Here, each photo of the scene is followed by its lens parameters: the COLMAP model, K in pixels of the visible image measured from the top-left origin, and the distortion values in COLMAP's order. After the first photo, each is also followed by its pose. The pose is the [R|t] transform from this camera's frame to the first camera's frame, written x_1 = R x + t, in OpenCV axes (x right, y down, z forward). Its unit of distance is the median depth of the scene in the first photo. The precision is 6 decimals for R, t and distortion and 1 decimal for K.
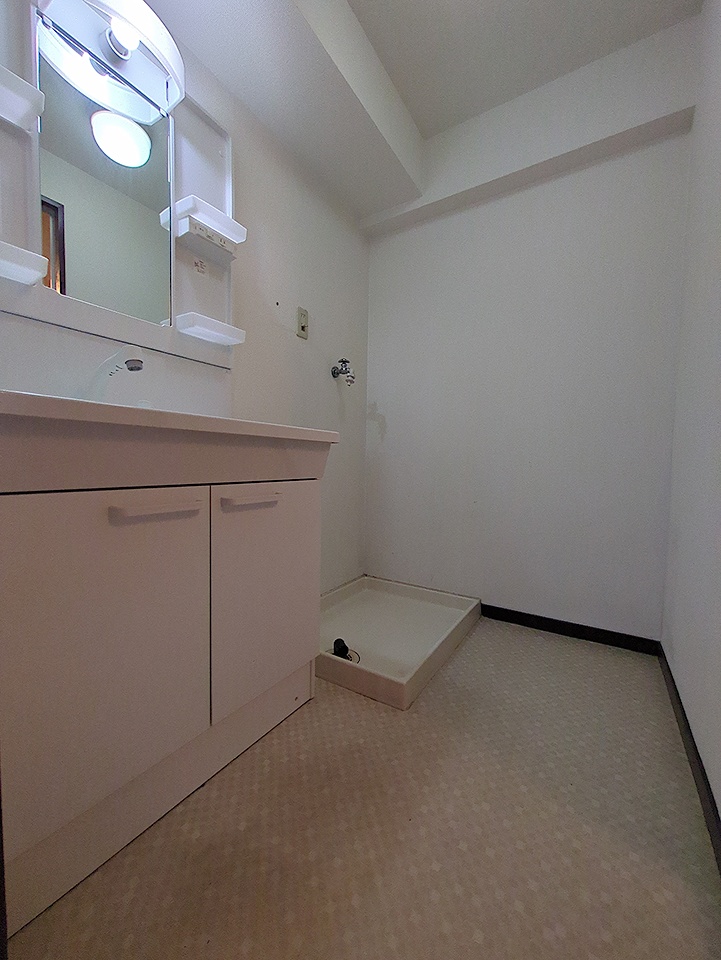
lens RADIAL K [[378.9, 0, 362.1], [0, 378.9, 479.4], [0, 0, 1]] dist [-0.007435, 0.000615]
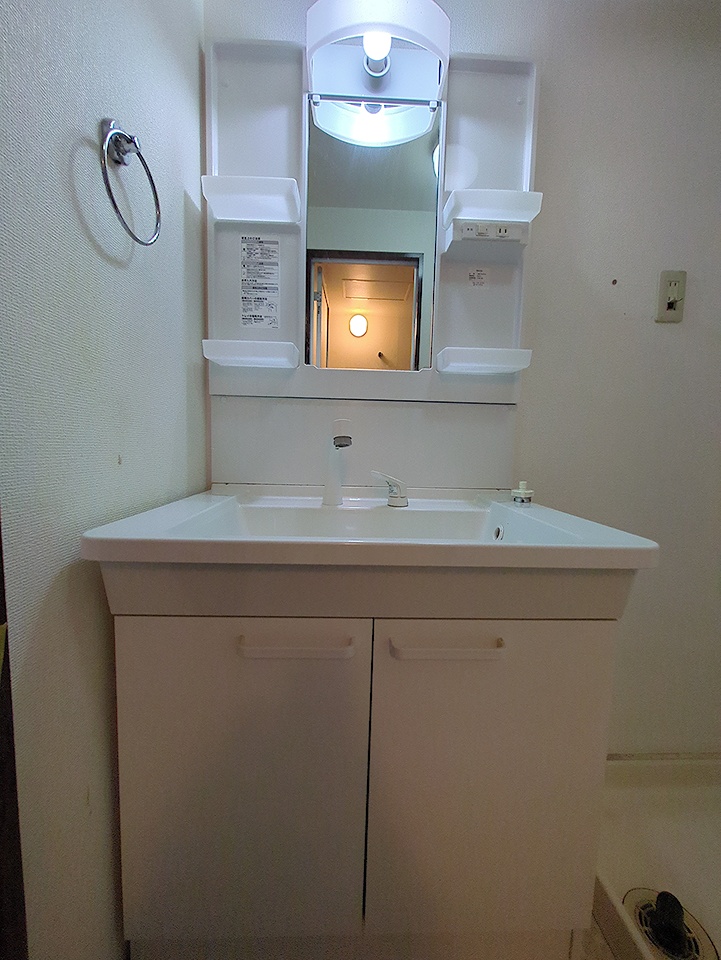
lens RADIAL K [[378.9, 0, 358.9], [0, 378.9, 480.6], [0, 0, 1]] dist [-0.007435, 0.000615]
pose [[0.564556, 0.072473, -0.822207, 0.093887], [-0.055595, 0.997214, 0.049726, -0.182082], [0.823520, 0.017638, 0.567013, 0.383532]]
